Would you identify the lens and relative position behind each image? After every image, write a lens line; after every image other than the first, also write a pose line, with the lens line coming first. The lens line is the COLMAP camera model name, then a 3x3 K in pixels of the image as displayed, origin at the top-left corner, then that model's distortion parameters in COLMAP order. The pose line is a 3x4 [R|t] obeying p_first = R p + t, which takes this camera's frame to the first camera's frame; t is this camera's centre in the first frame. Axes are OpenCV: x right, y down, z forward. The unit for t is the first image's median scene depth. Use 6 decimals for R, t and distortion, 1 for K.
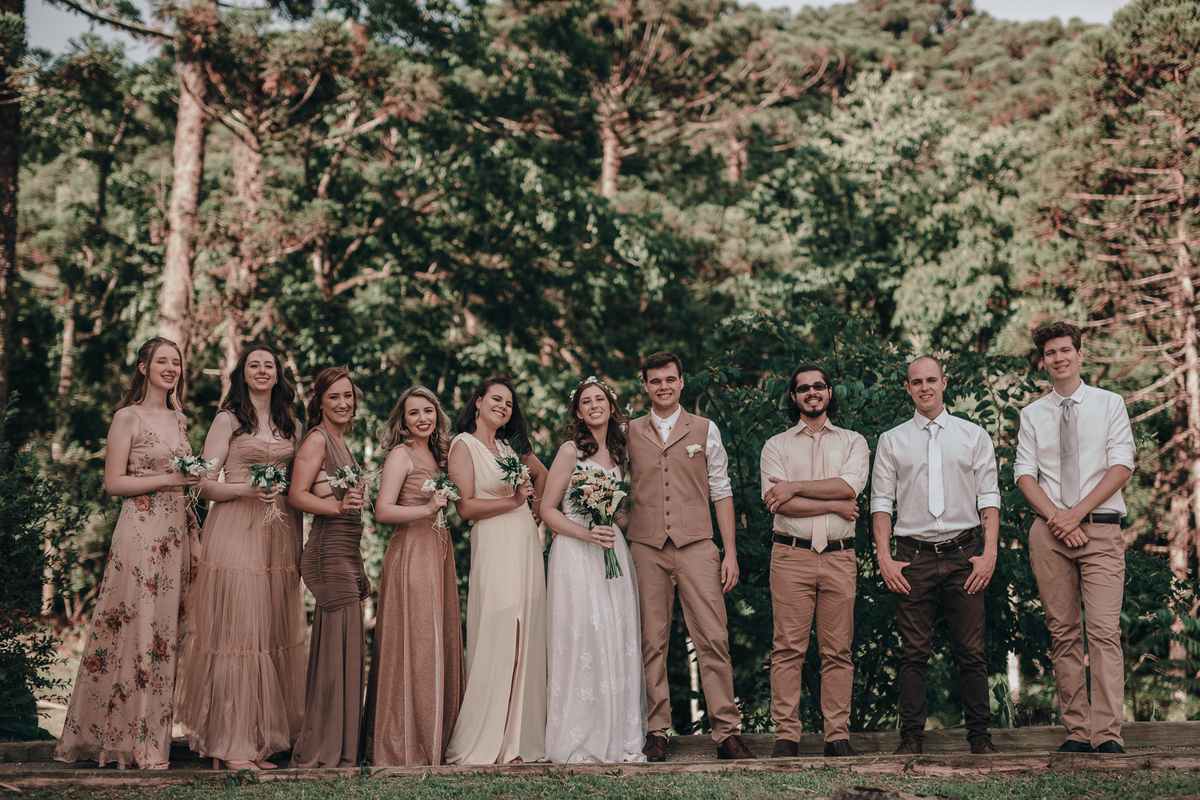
lens RADIAL K [[1762.7, 0, 600.0], [0, 1762.7, 400.0], [0, 0, 1]] dist [-0.033769, -0.002392]
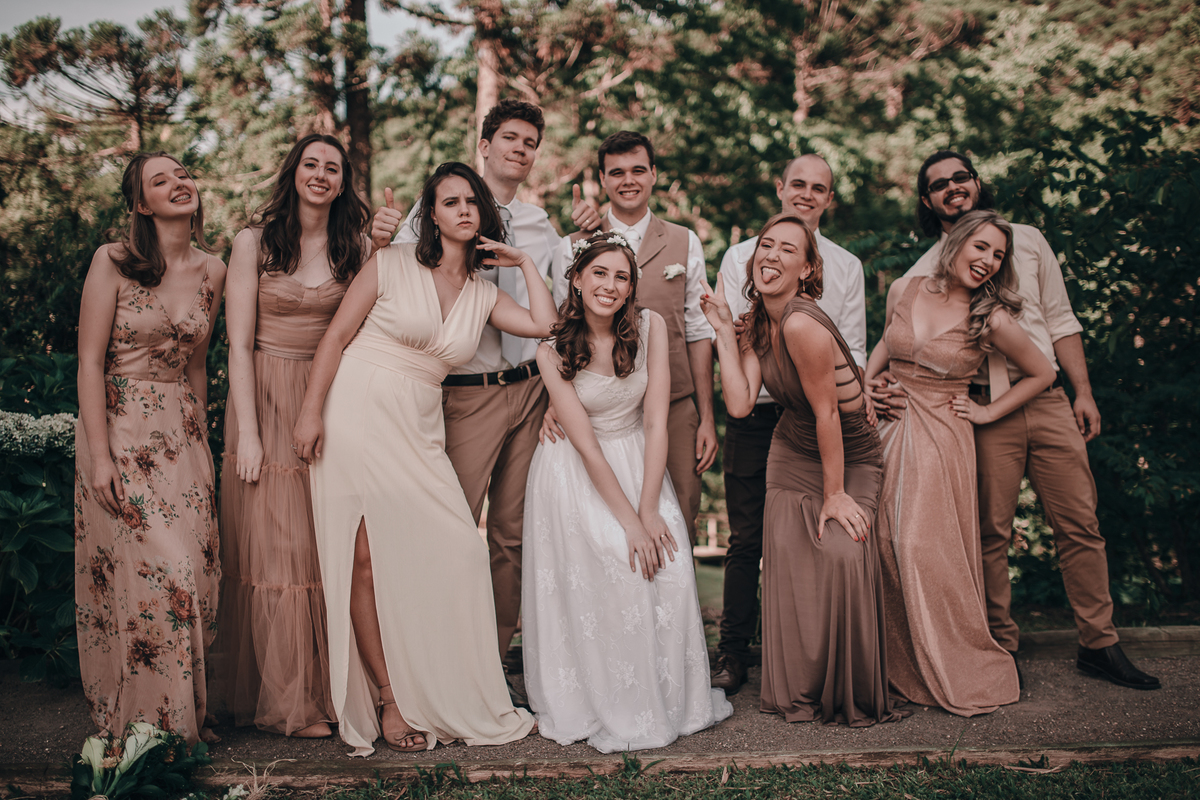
lens RADIAL K [[1162.5, 0, 600.0], [0, 1162.5, 400.0], [0, 0, 1]] dist [-0.011453, 0.029819]
pose [[0.986039, -0.038589, -0.161983, -0.014255], [0.052468, 0.995226, 0.082296, 0.009051], [0.158034, -0.089646, 0.983356, 0.118663]]
